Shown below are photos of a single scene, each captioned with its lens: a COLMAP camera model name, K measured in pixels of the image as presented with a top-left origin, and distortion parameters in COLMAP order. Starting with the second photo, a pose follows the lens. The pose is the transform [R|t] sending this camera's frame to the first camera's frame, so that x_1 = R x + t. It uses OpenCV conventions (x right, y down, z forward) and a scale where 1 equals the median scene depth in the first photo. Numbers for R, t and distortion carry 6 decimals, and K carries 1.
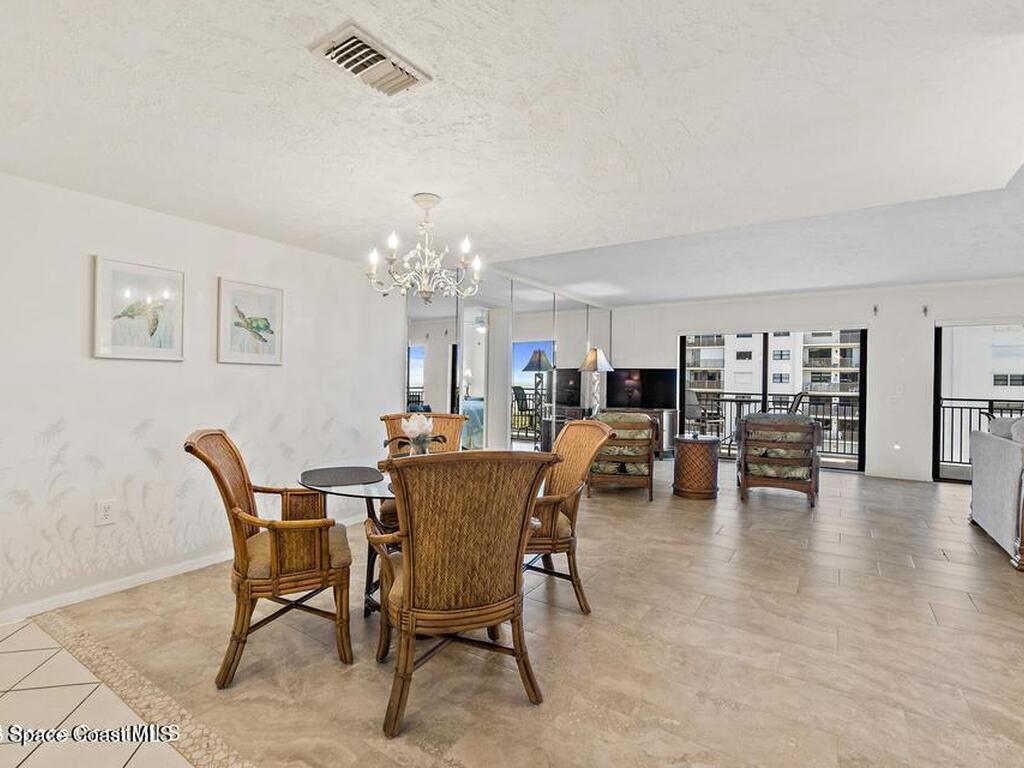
lens RADIAL K [[498.2, 0, 512.0], [0, 498.2, 384.0], [0, 0, 1]] dist [-0.002033, 0.000763]
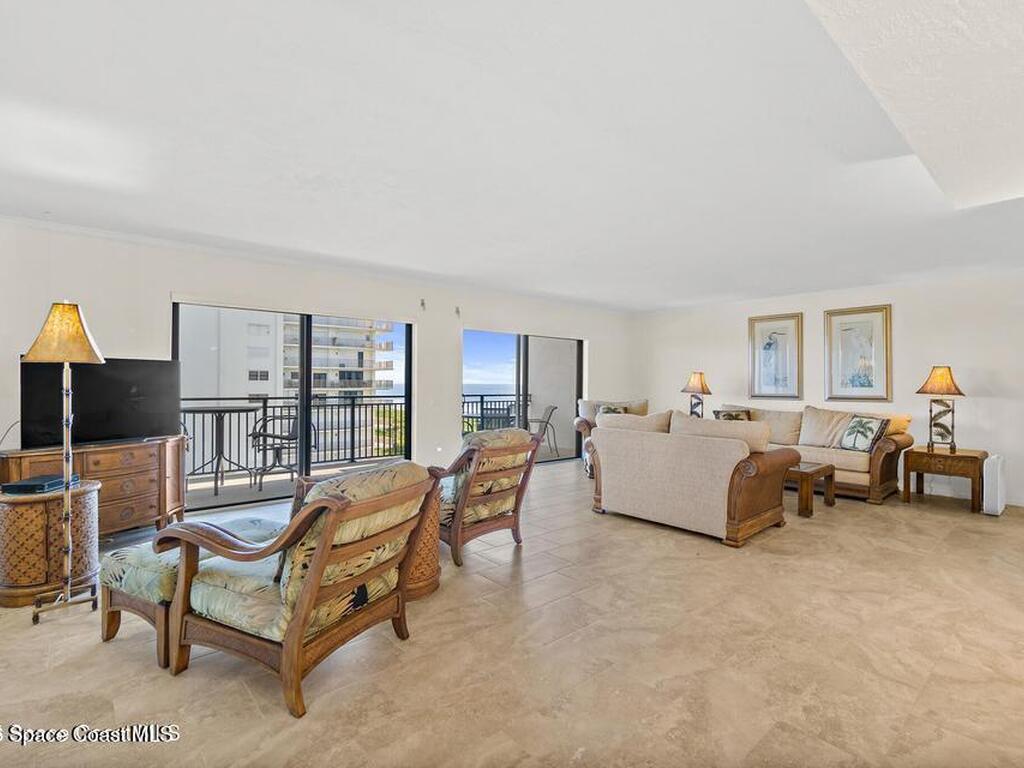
lens RADIAL K [[498.2, 0, 512.0], [0, 498.2, 384.0], [0, 0, 1]] dist [-0.002033, 0.000763]
pose [[0.263578, -0.015069, 0.964520, -0.123799], [0.003776, 0.999886, 0.014589, -0.014025], [-0.964631, -0.000203, 0.263605, 0.628362]]
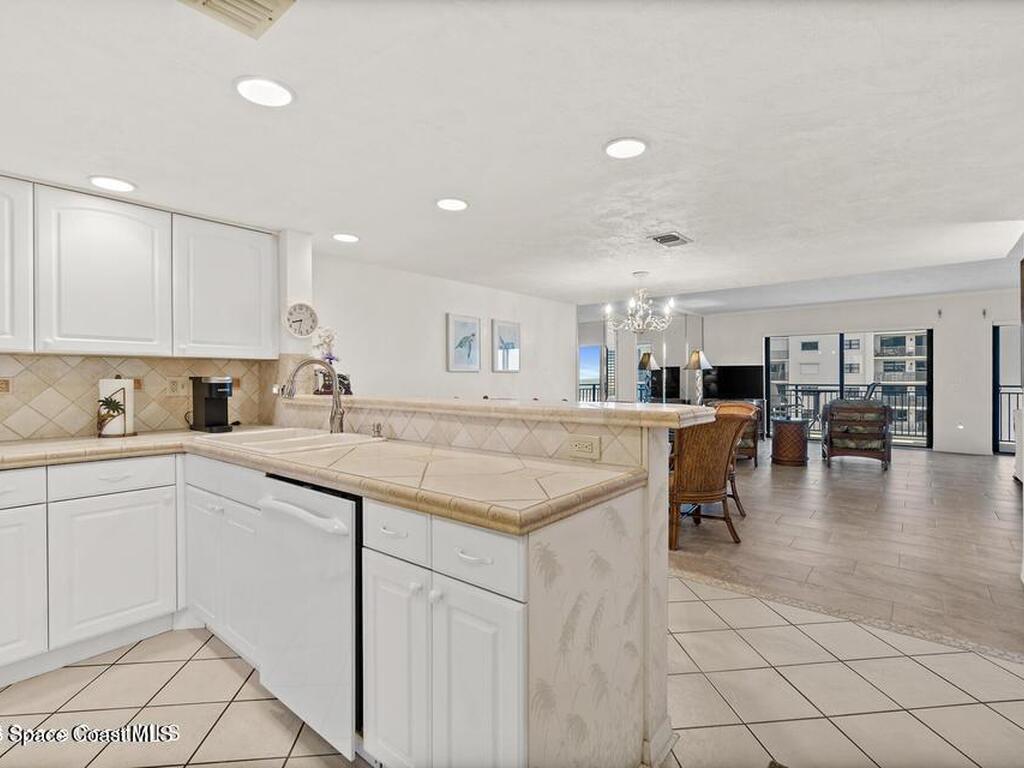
lens RADIAL K [[498.2, 0, 512.0], [0, 498.2, 384.0], [0, 0, 1]] dist [-0.002033, 0.000763]
pose [[0.994757, -0.019189, -0.100449, -0.187020], [0.019973, 0.999777, 0.006807, -0.006754], [0.100296, -0.008777, 0.994919, -0.312420]]
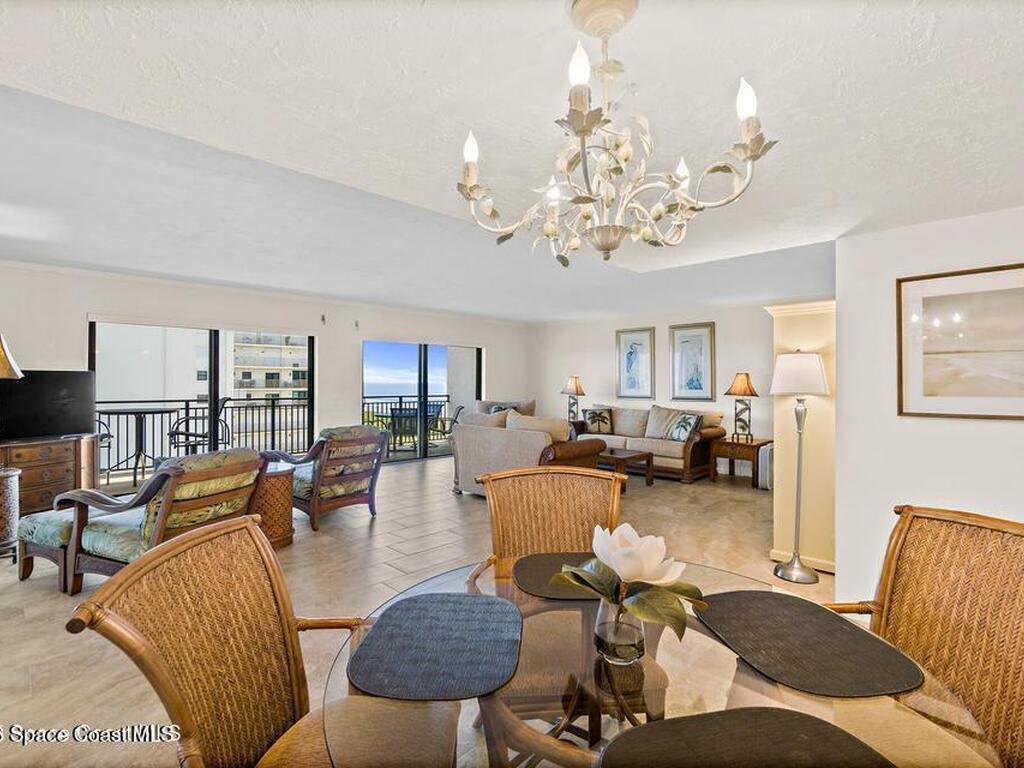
lens RADIAL K [[498.2, 0, 512.0], [0, 498.2, 384.0], [0, 0, 1]] dist [-0.002033, 0.000763]
pose [[0.193279, -0.017859, 0.980981, -0.254857], [0.005389, 0.999839, 0.017141, -0.026932], [-0.981129, 0.001974, 0.193344, 0.416379]]
